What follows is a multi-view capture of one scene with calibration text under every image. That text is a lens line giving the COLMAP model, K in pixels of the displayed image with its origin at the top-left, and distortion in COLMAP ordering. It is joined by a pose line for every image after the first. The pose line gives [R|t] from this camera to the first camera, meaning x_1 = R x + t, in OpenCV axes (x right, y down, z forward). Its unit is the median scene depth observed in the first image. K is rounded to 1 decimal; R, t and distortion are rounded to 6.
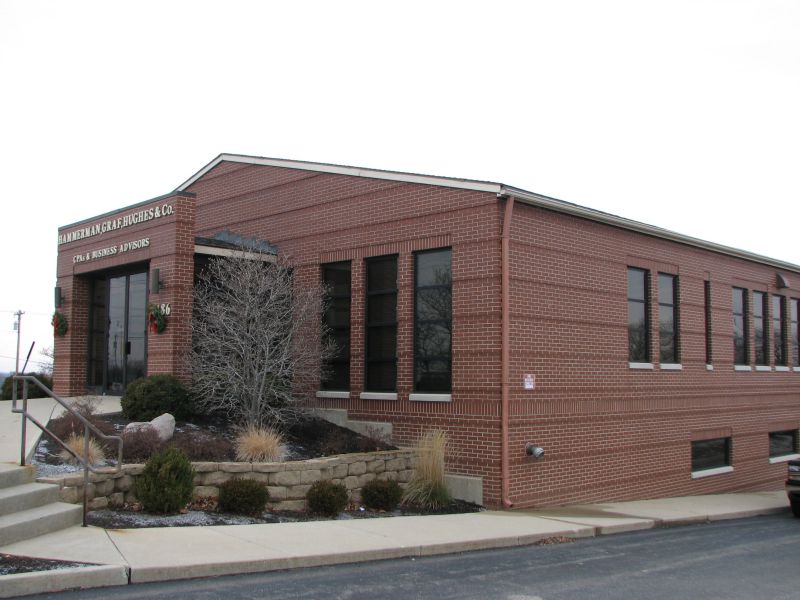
lens RADIAL K [[858.0, 0, 373.8], [0, 858.0, 304.0], [0, 0, 1]] dist [-0.190311, 0.245865]
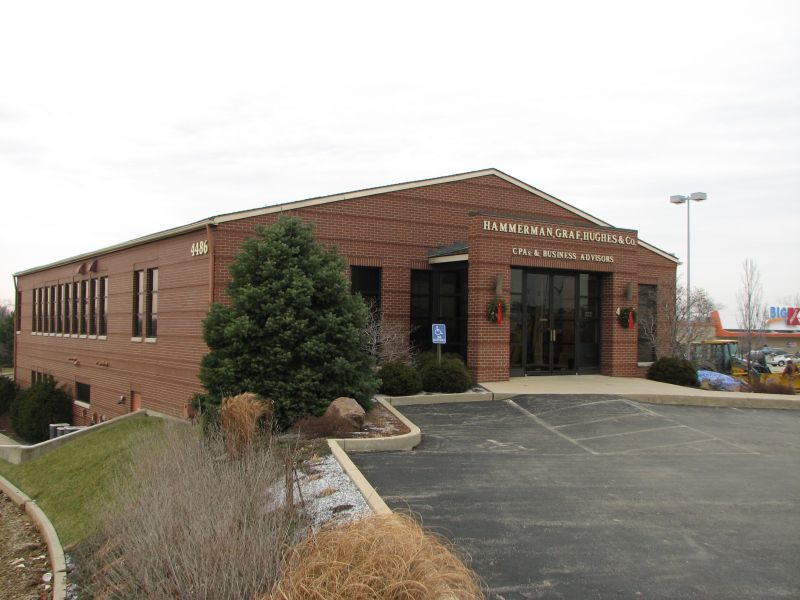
lens RADIAL K [[858.0, 0, 373.8], [0, 858.0, 304.0], [0, 0, 1]] dist [-0.190311, 0.245865]
pose [[0.193601, 0.024623, 0.980771, -1.968572], [-0.098716, 0.995100, -0.005497, 0.050232], [-0.976101, -0.095753, 0.195083, 1.304648]]
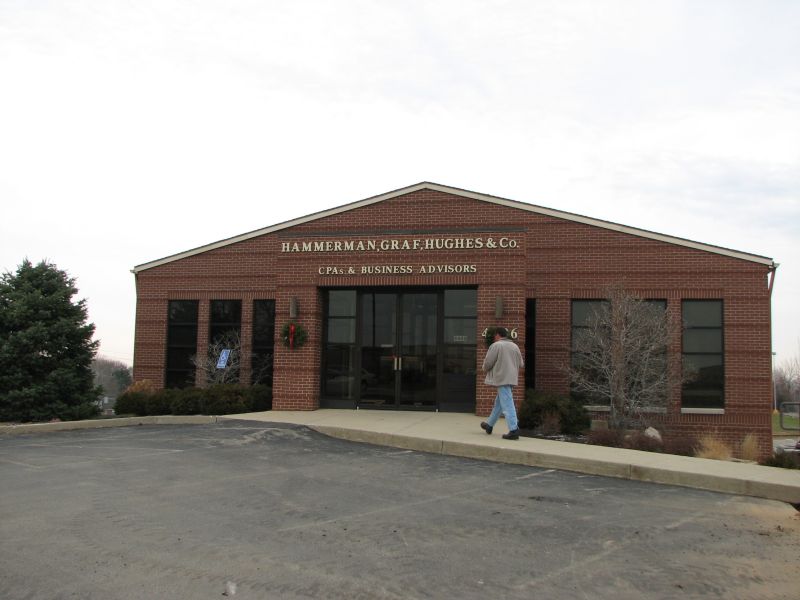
lens RADIAL K [[858.0, 0, 373.8], [0, 858.0, 304.0], [0, 0, 1]] dist [-0.190311, 0.245865]
pose [[0.863572, 0.064100, 0.500134, -1.090994], [-0.064370, 0.997786, -0.016735, -0.002141], [-0.500099, -0.017742, 0.865786, 0.140143]]
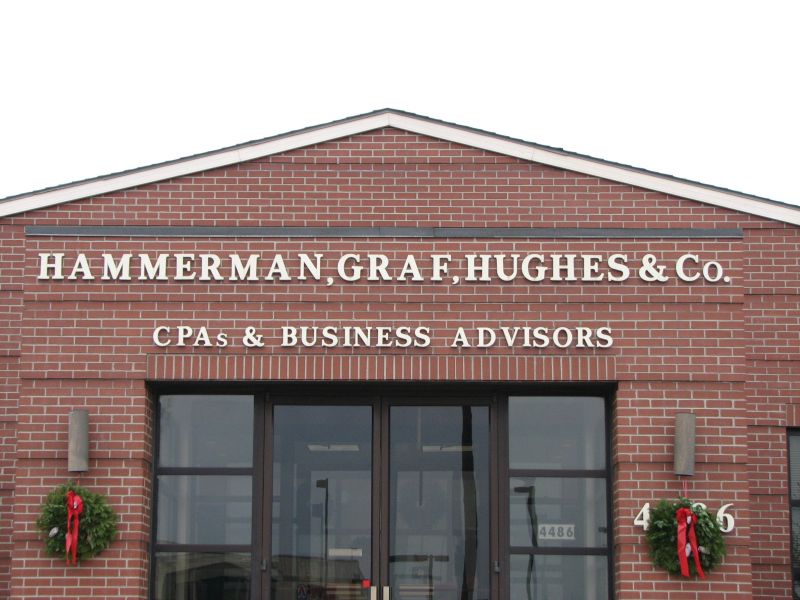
lens RADIAL K [[1915.4, 0, 367.9], [0, 1915.4, 299.7], [0, 0, 1]] dist [0.088085, 0.457913]
pose [[0.710106, 0.127385, 0.692476, -1.139767], [-0.065678, 0.991194, -0.114985, 0.022004], [-0.701025, 0.036171, 0.712219, 0.527644]]
